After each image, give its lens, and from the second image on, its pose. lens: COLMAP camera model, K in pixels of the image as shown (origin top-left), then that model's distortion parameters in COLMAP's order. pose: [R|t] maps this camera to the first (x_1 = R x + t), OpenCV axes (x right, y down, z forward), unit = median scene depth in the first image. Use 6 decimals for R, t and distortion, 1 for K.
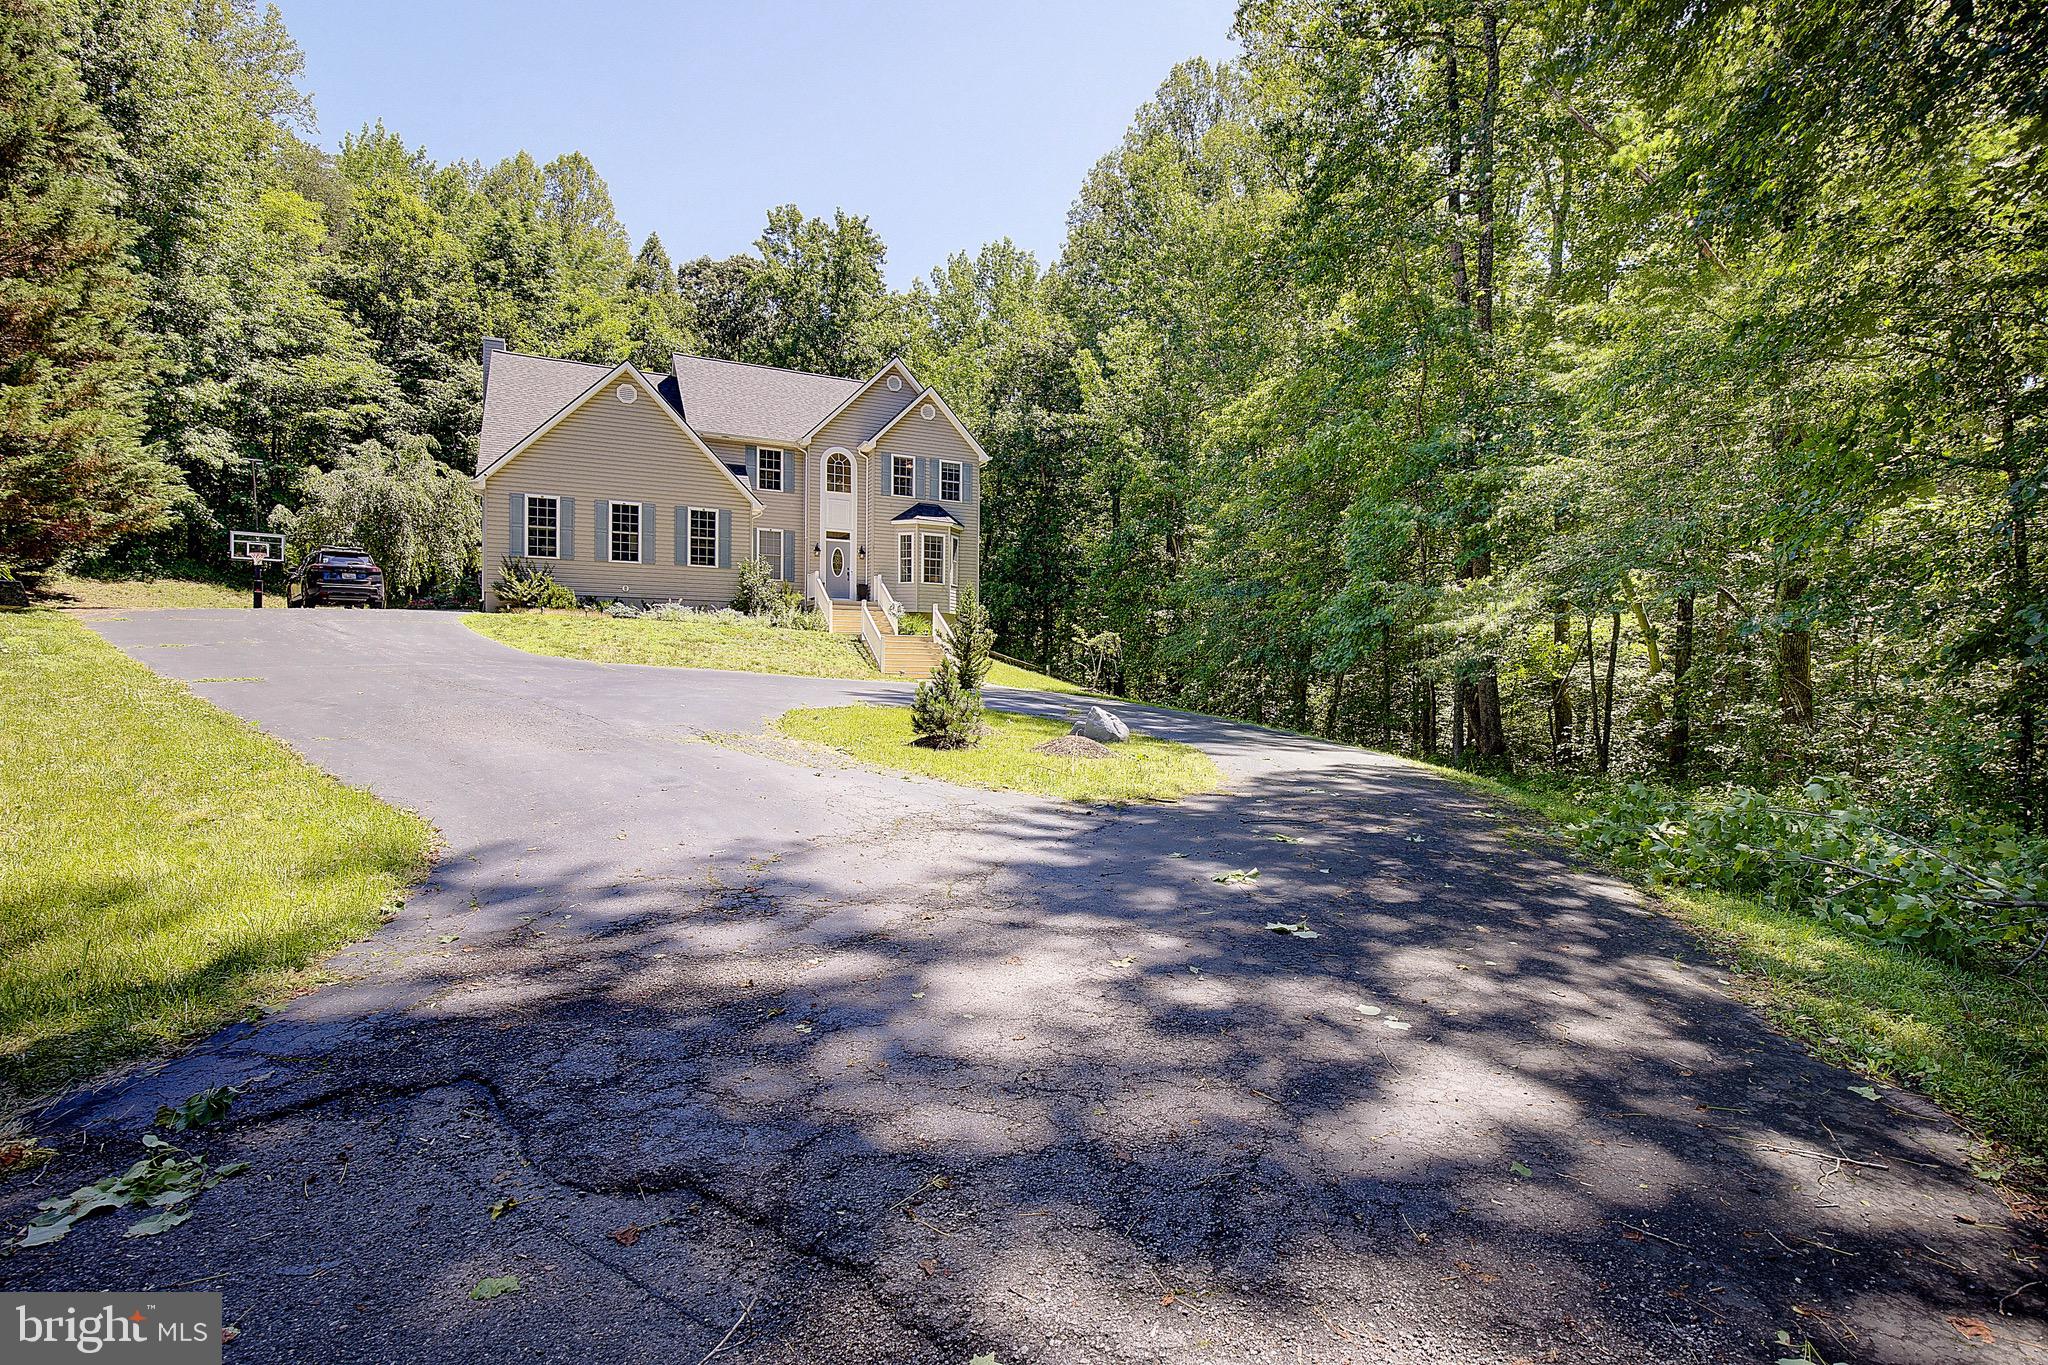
lens RADIAL K [[947.9, 0, 1047.7], [0, 947.9, 690.7], [0, 0, 1]] dist [-0.038669, 0.009987]
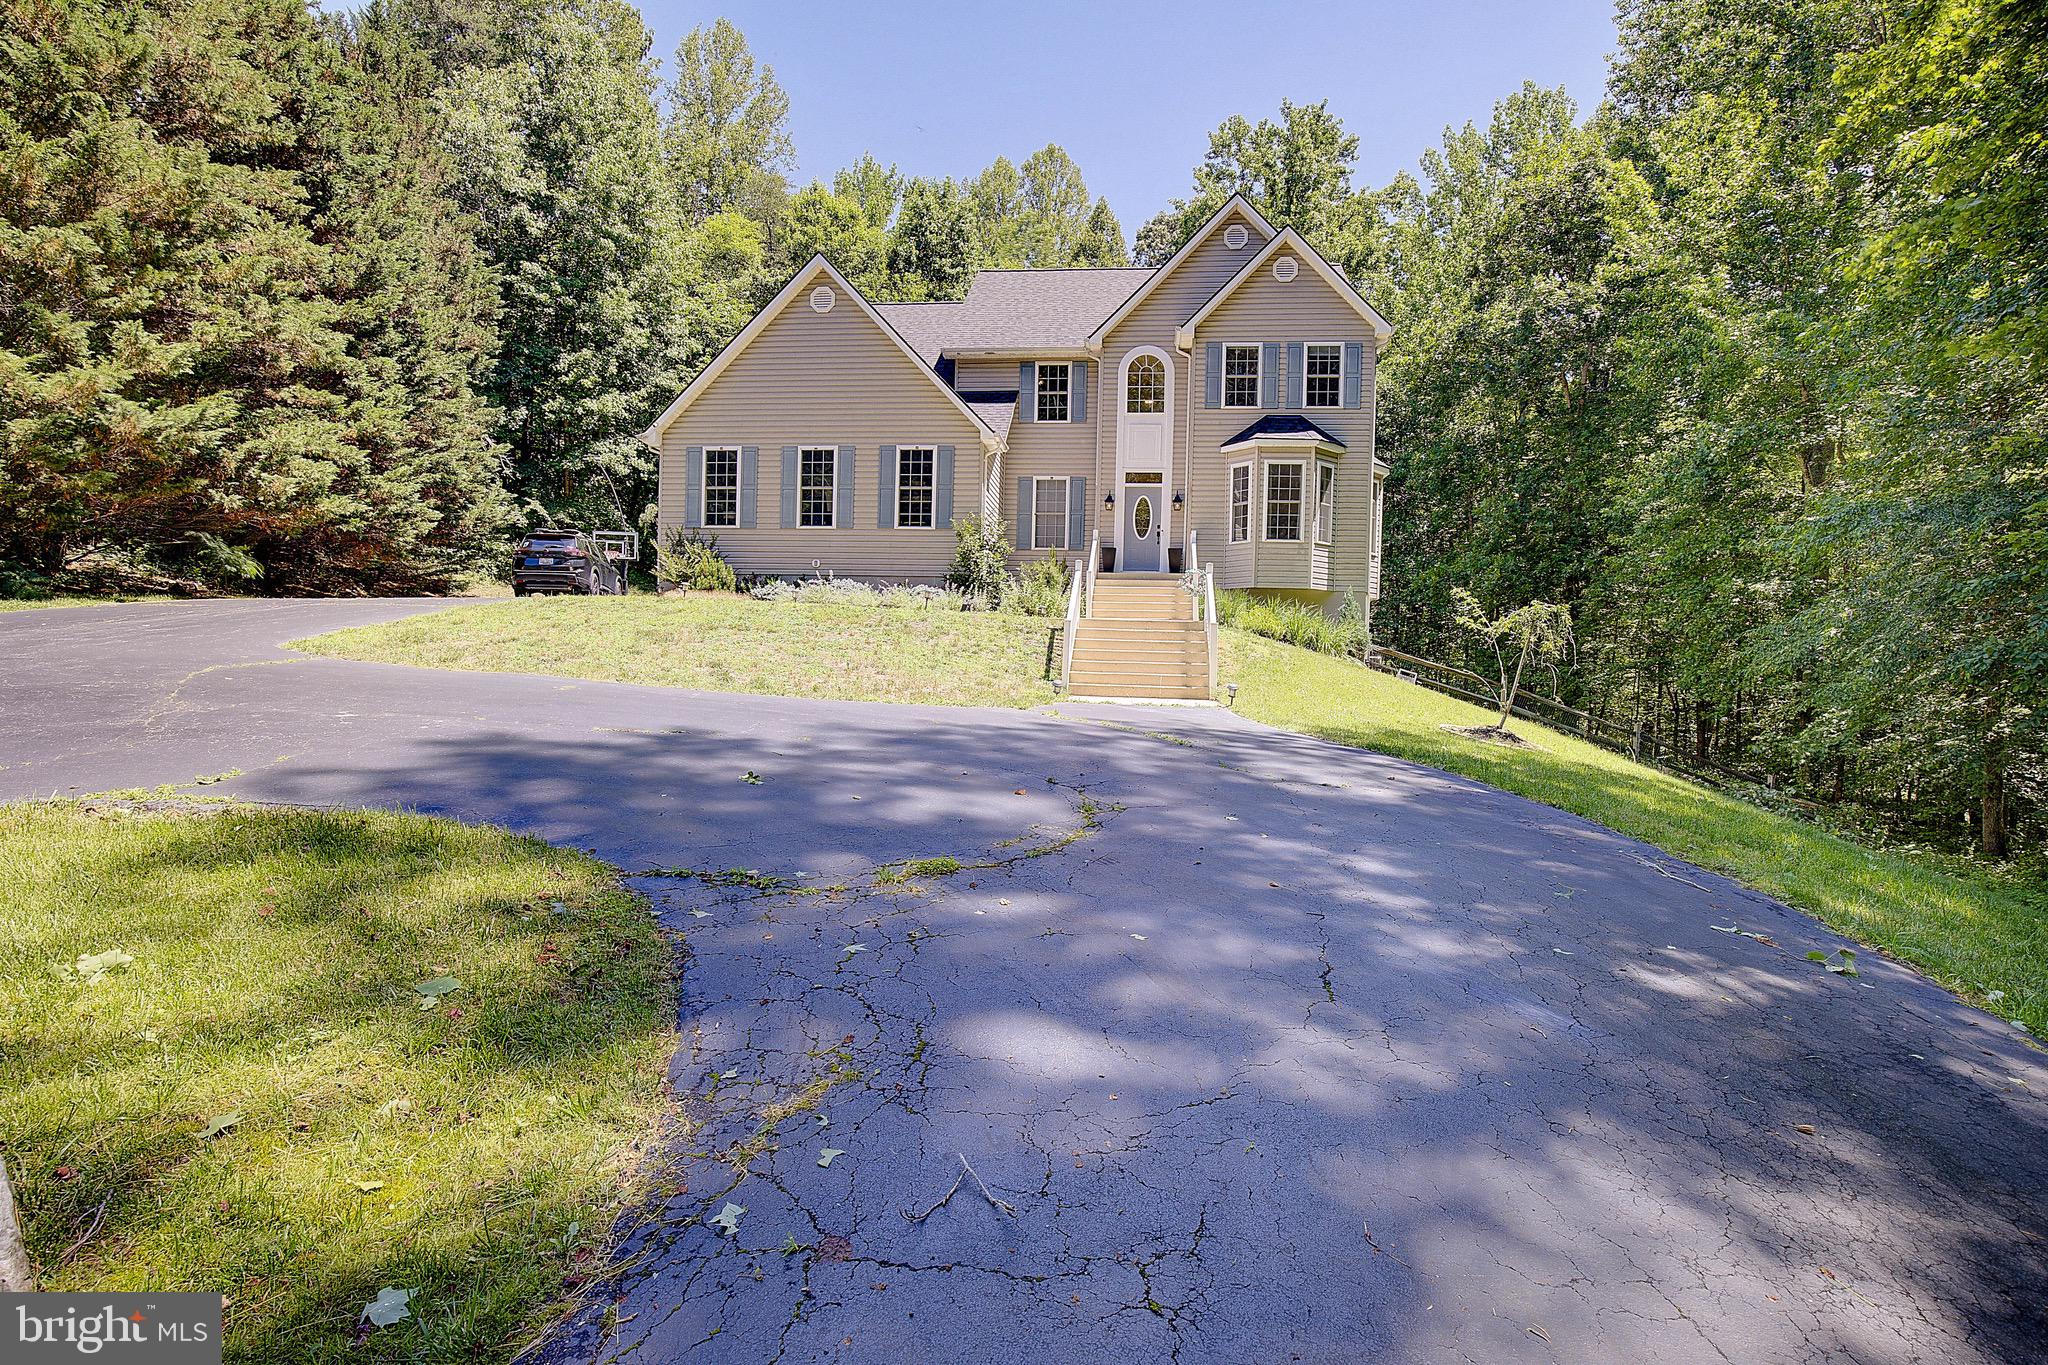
lens RADIAL K [[937.7, 0, 1040.7], [0, 937.7, 695.3], [0, 0, 1]] dist [-0.028323, 0.000627]
pose [[0.831419, 0.026093, -0.555033, 0.089285], [-0.026101, 0.999628, 0.007897, -0.012416], [0.555032, 0.007921, 0.831791, 0.397910]]
